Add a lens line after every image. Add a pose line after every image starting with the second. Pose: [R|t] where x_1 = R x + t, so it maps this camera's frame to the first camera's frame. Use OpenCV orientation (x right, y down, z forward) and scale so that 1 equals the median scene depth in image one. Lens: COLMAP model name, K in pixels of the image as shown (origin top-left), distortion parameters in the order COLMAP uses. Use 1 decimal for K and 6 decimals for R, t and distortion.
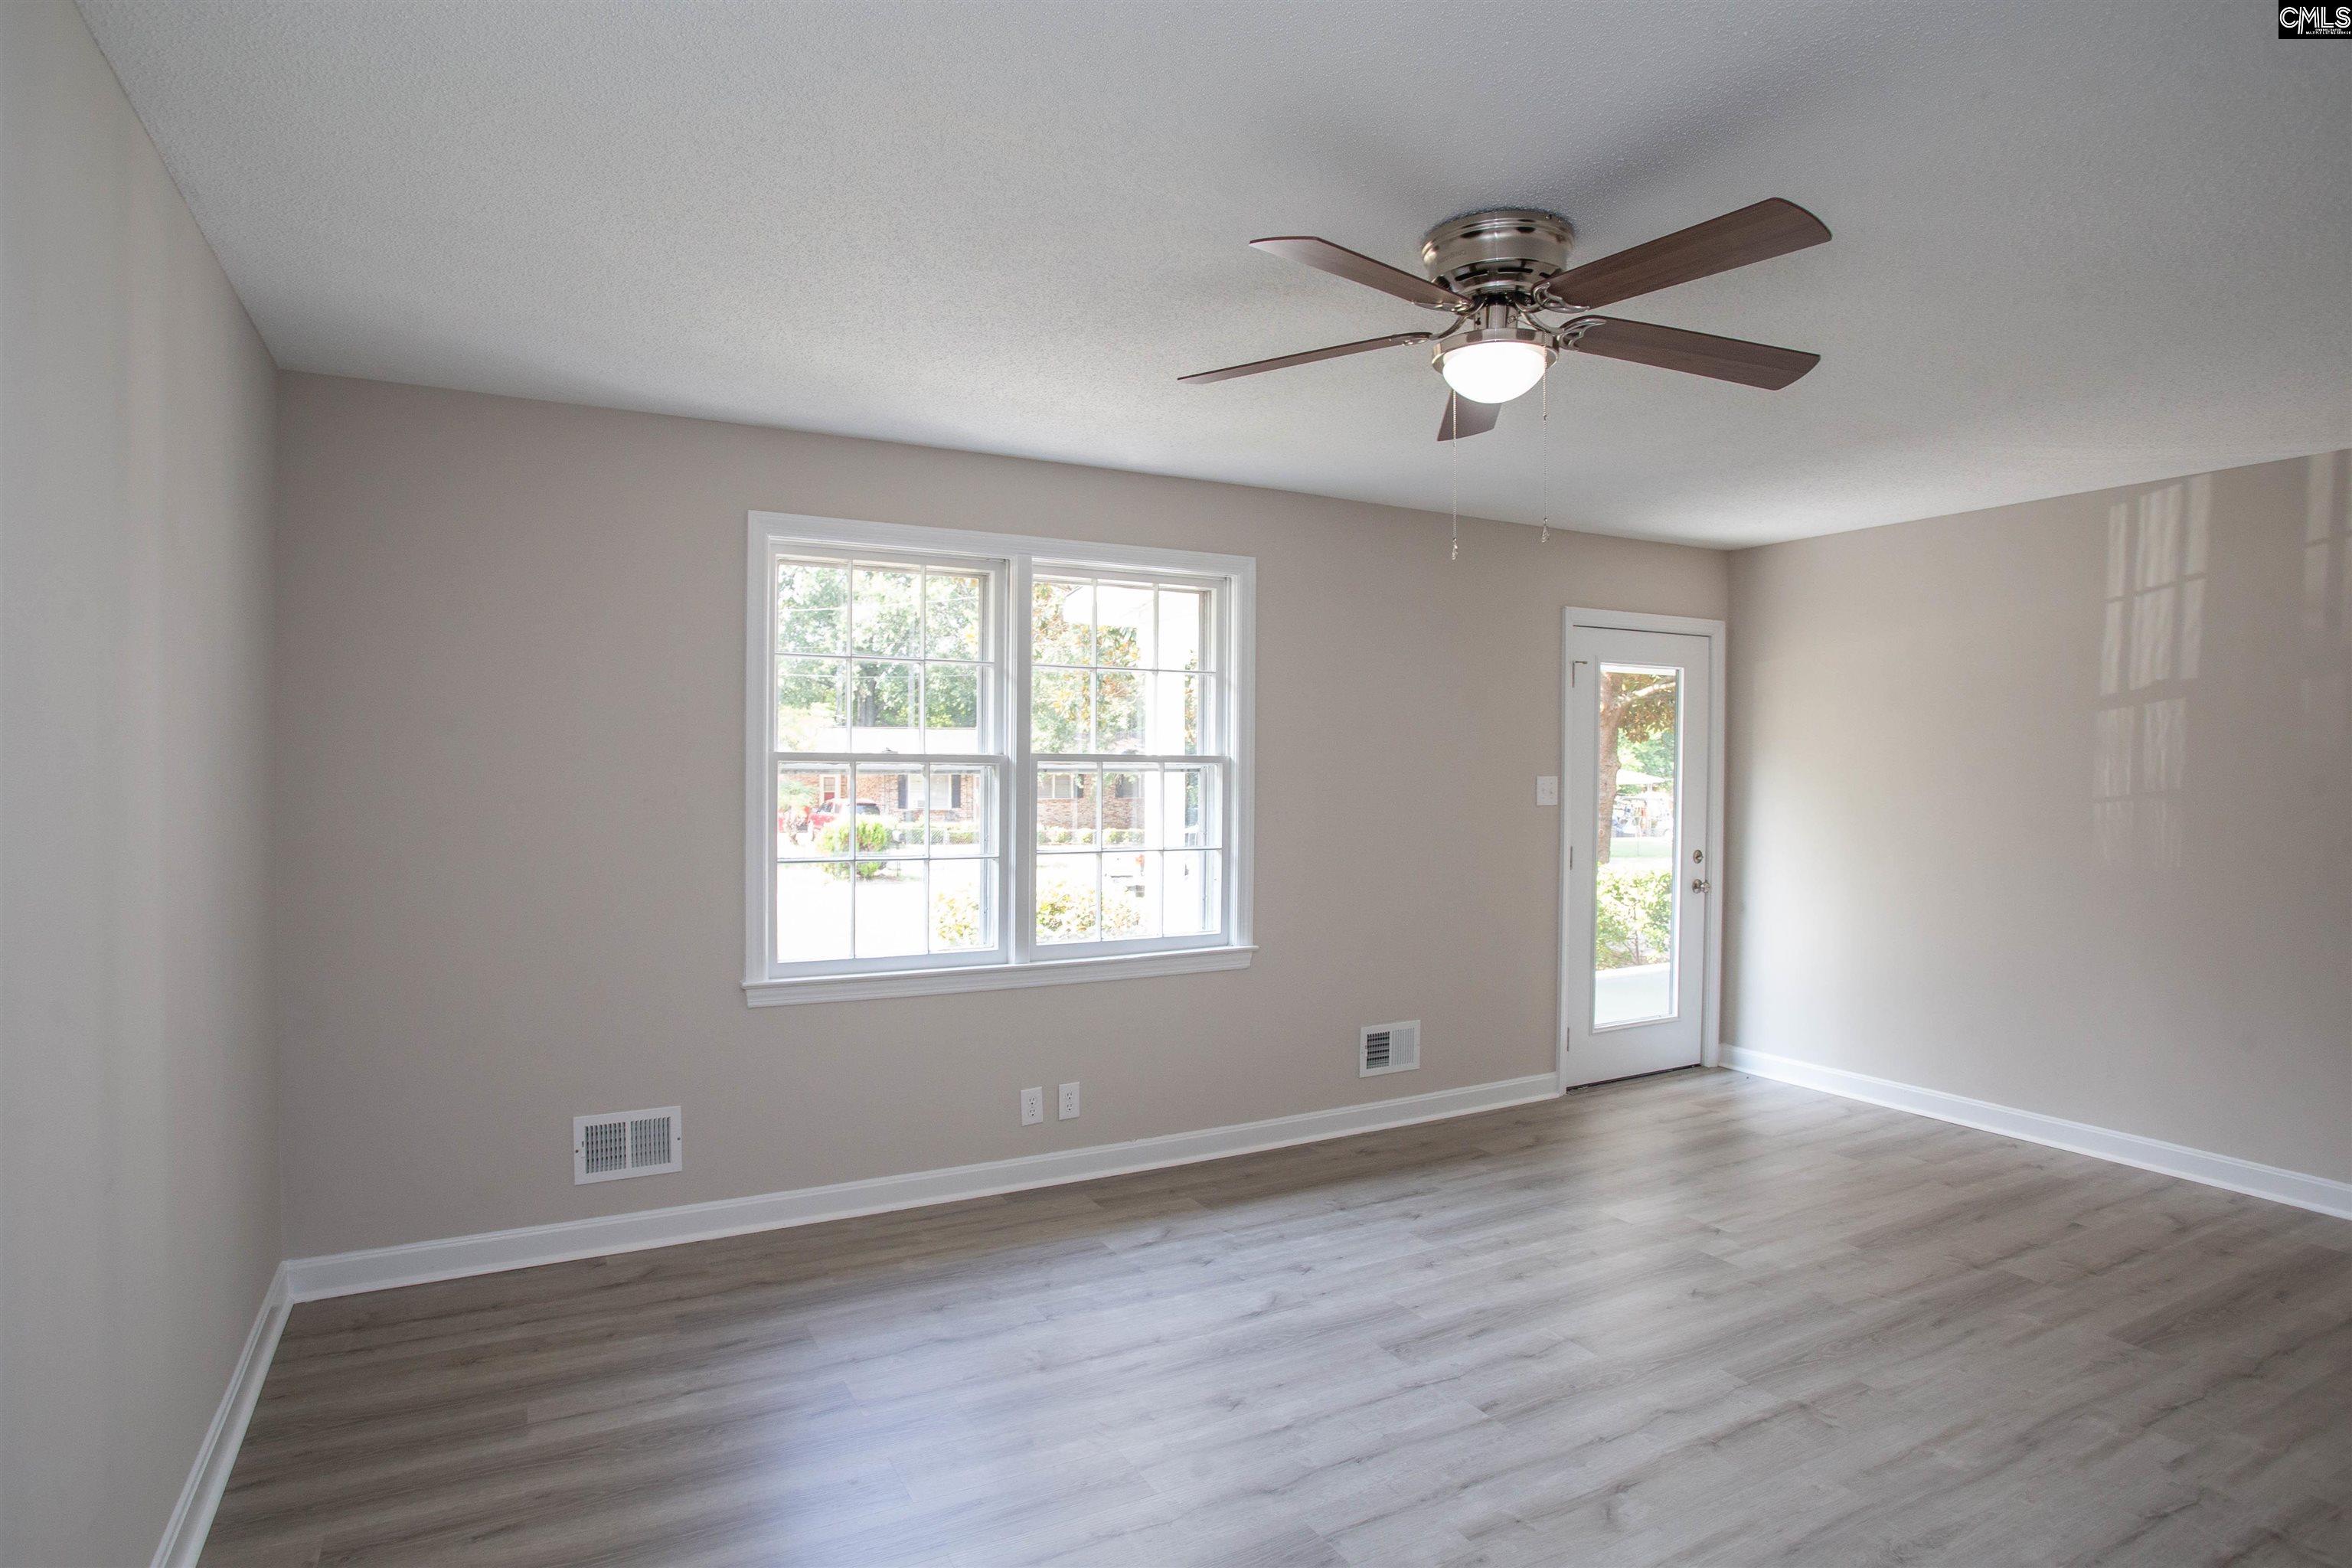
lens RADIAL K [[1233.2, 0, 1122.9], [0, 1233.2, 783.9], [0, 0, 1]] dist [-0.070892, 0.031224]
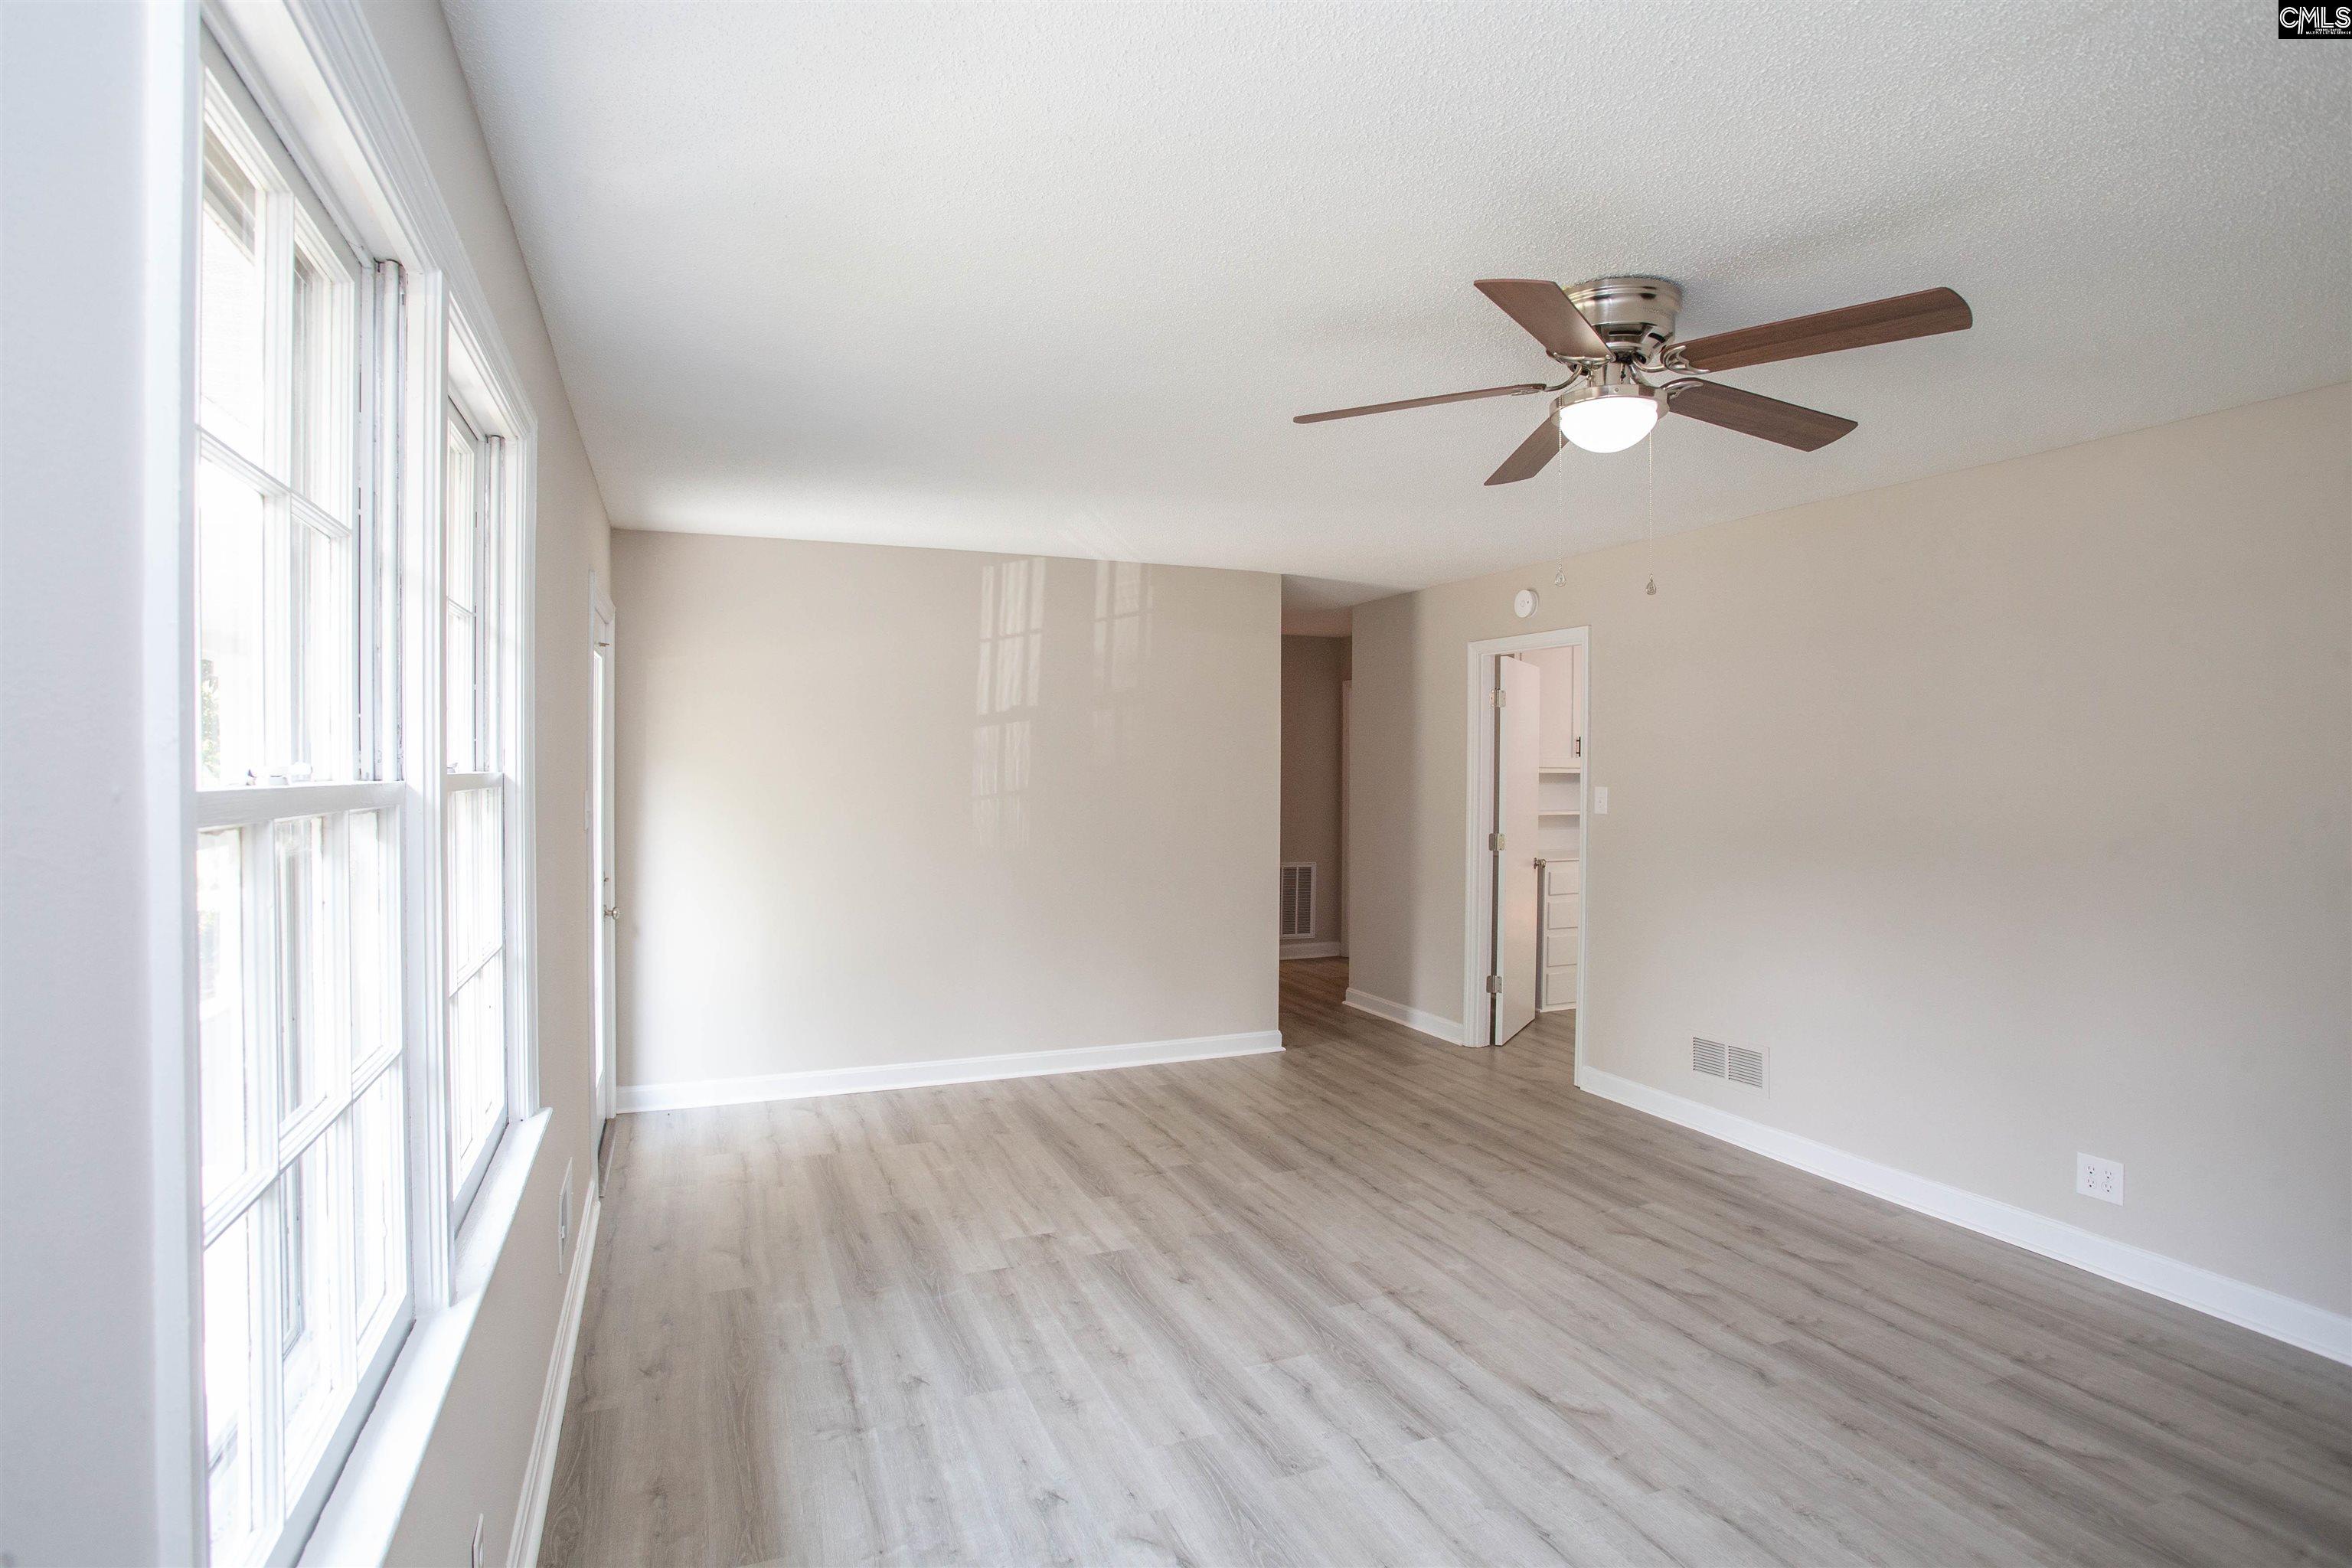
lens RADIAL K [[1182.2, 0, 1178.7], [0, 1182.2, 780.9], [0, 0, 1]] dist [-0.068050, 0.026594]
pose [[0.081843, -0.018716, 0.996469, -0.432875], [0.012109, 0.999769, 0.017783, -0.025988], [-0.996572, 0.010610, 0.082051, 0.737838]]
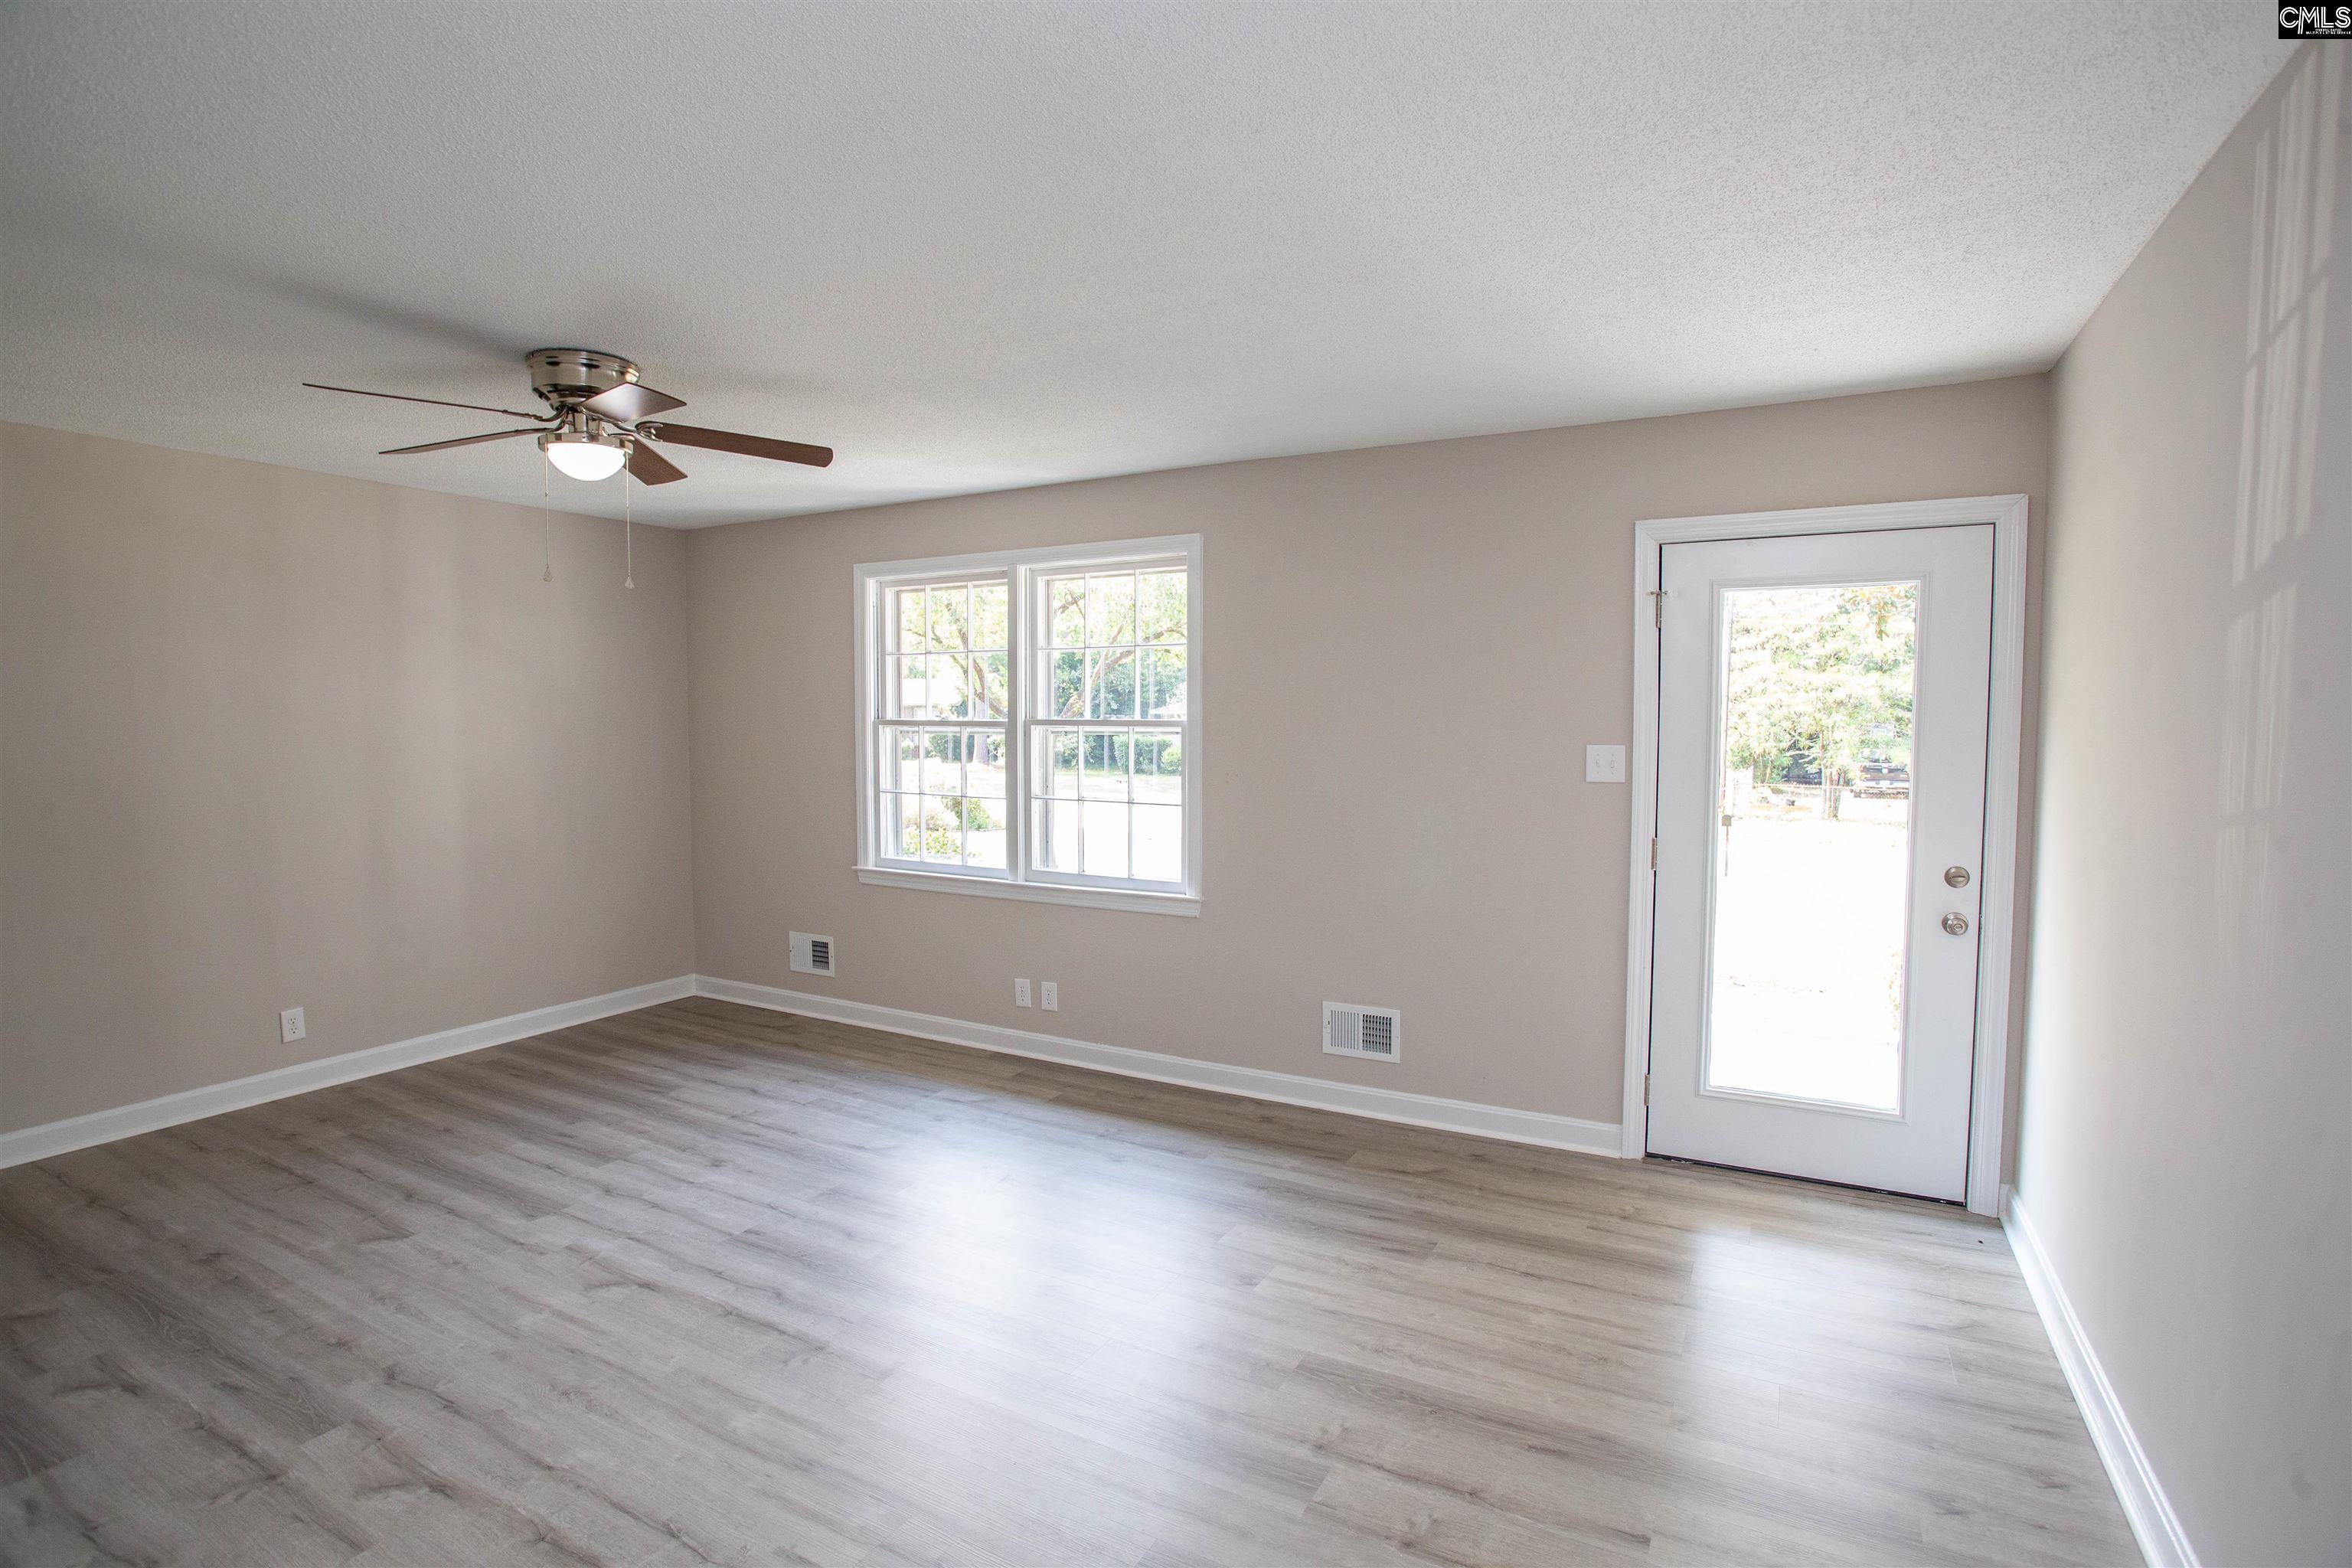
lens RADIAL K [[1147.1, 0, 1176.9], [0, 1147.1, 782.1], [0, 0, 1]] dist [-0.067873, 0.023377]
pose [[0.553537, 0.044692, -0.831625, 1.019509], [-0.010885, 0.998862, 0.046434, -0.016787], [0.832753, -0.016651, 0.553394, 0.478595]]
